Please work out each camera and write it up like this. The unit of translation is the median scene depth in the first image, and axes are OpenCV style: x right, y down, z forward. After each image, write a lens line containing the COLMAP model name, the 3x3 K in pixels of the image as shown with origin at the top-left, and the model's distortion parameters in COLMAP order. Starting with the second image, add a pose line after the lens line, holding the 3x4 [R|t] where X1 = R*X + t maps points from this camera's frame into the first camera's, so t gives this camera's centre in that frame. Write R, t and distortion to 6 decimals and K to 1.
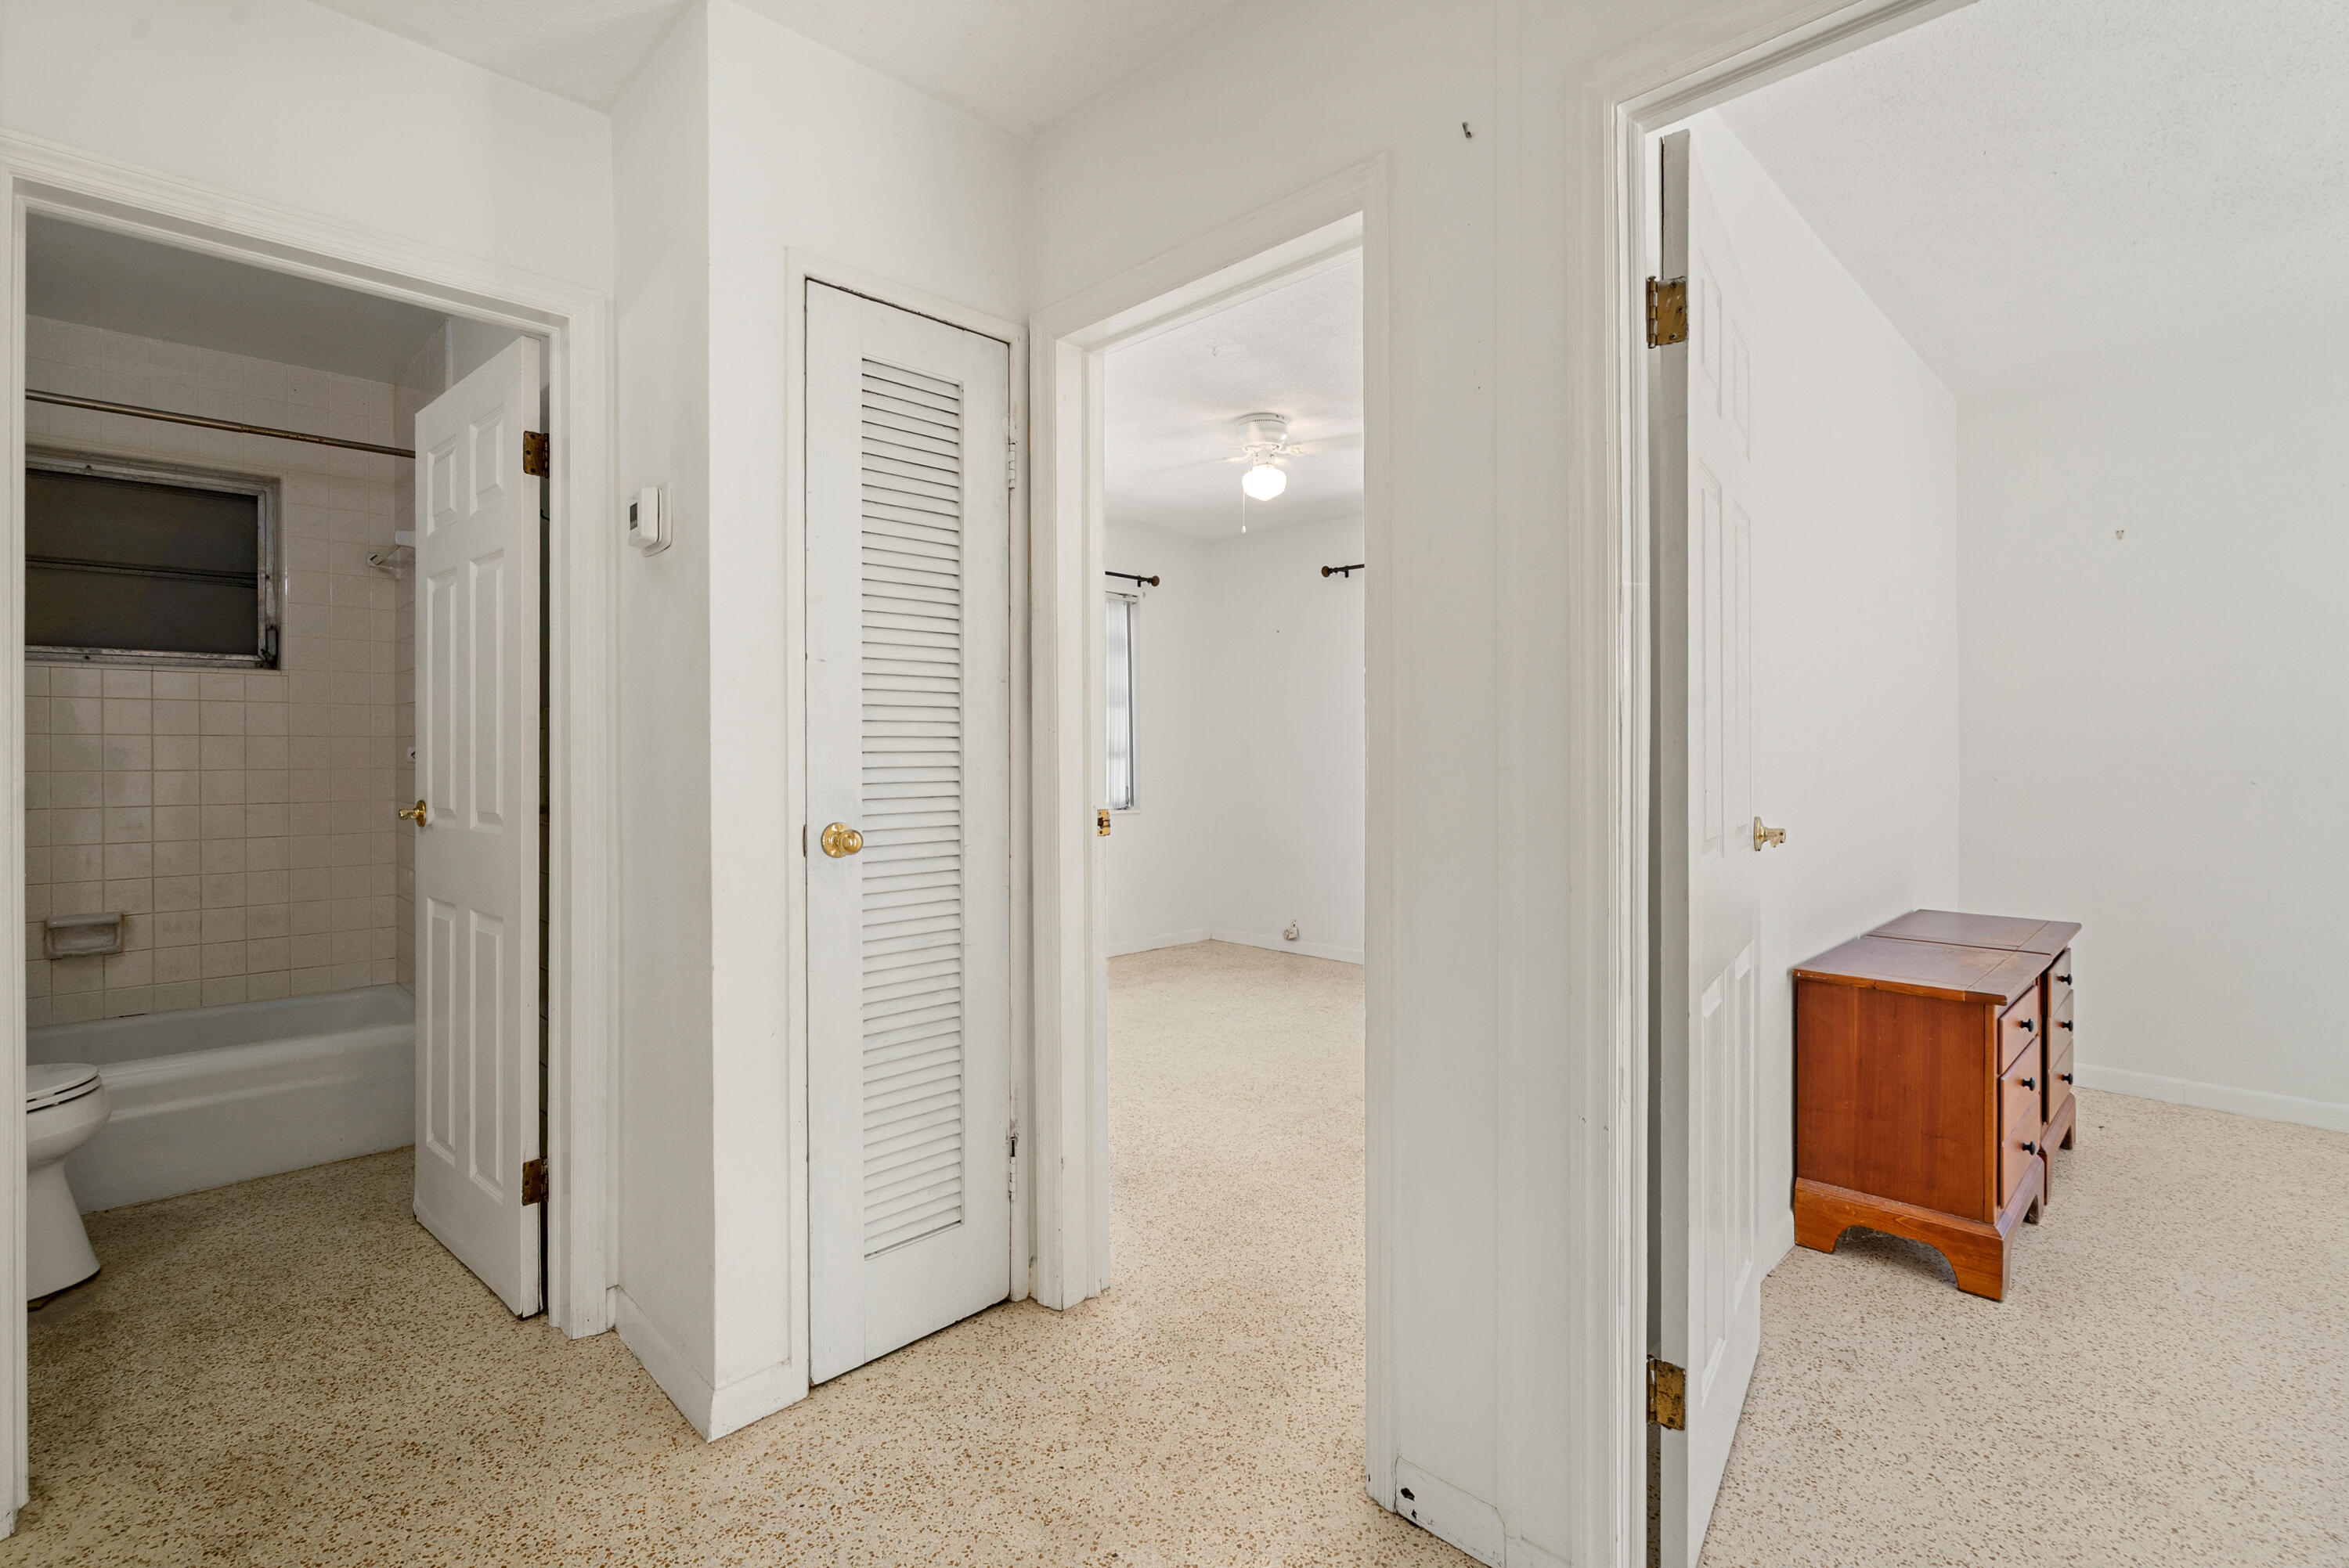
lens RADIAL K [[1087.2, 0, 1172.2], [0, 1087.2, 754.9], [0, 0, 1]] dist [0.001050, 0.000143]
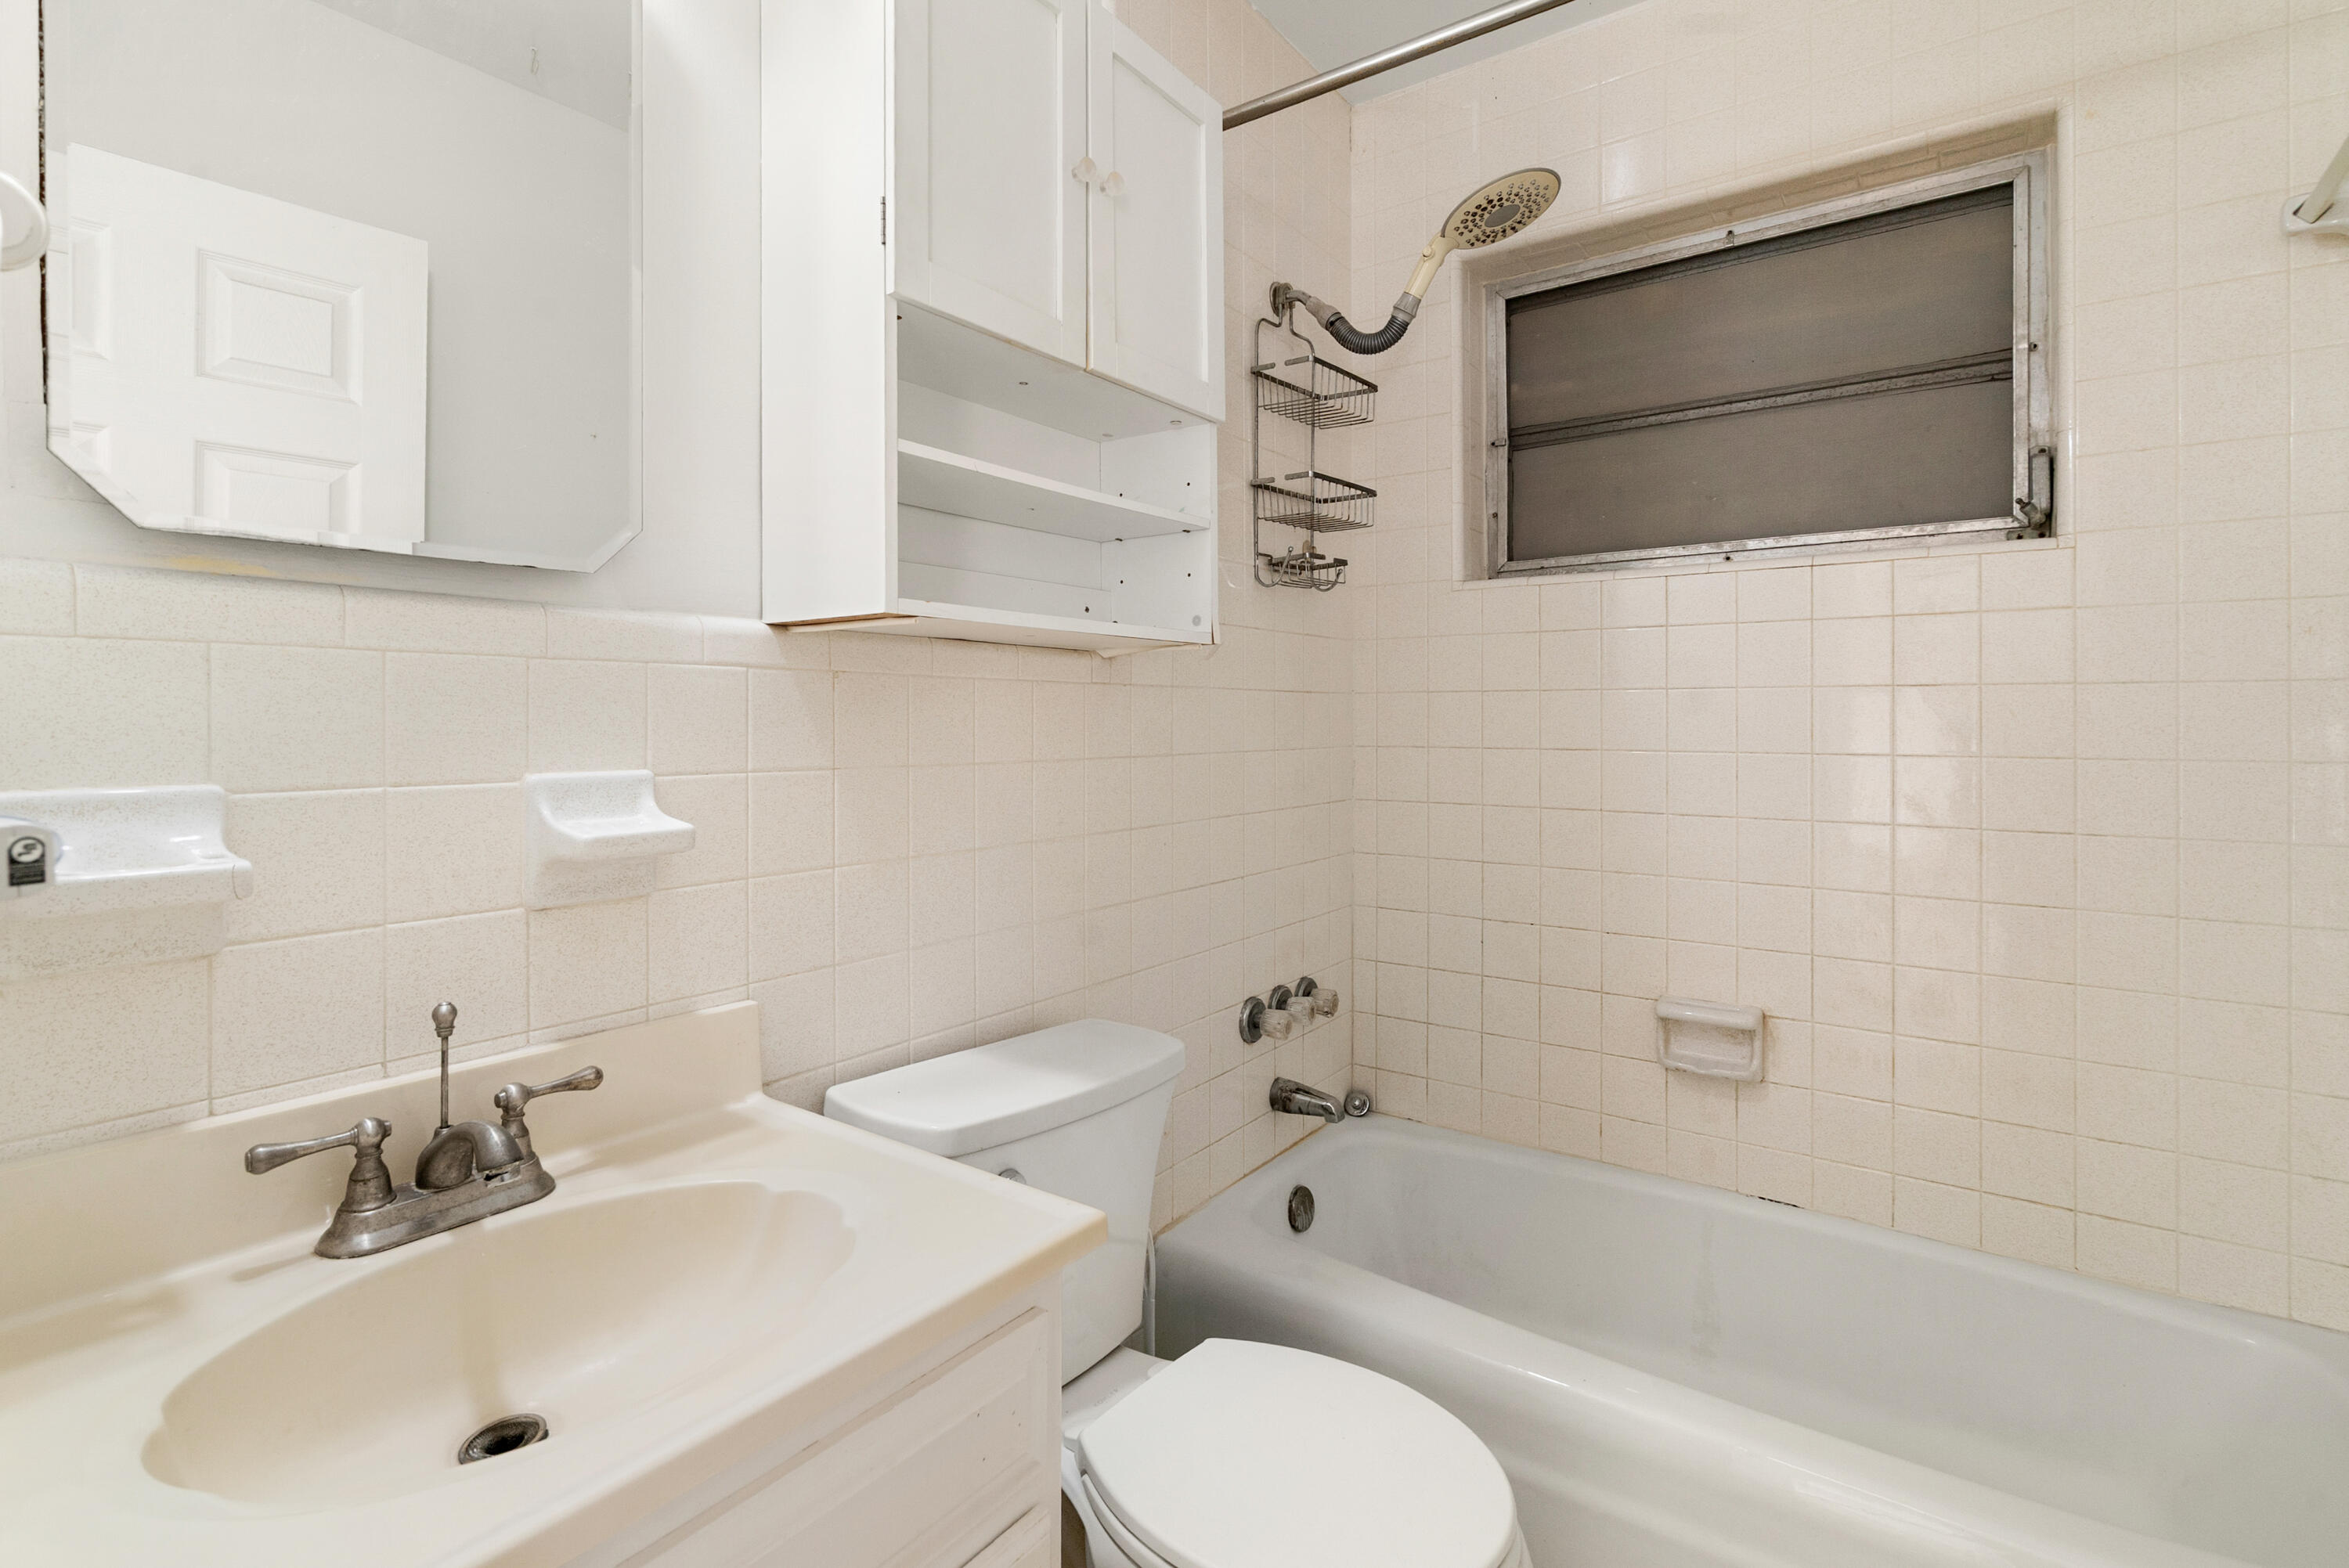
lens RADIAL K [[1087.2, 0, 1172.2], [0, 1087.2, 754.9], [0, 0, 1]] dist [0.001050, 0.000143]
pose [[0.169458, 0.004973, -0.985525, -0.423997], [0.004849, 0.999971, 0.005880, 0.010420], [0.985526, -0.005775, 0.169429, 0.546244]]
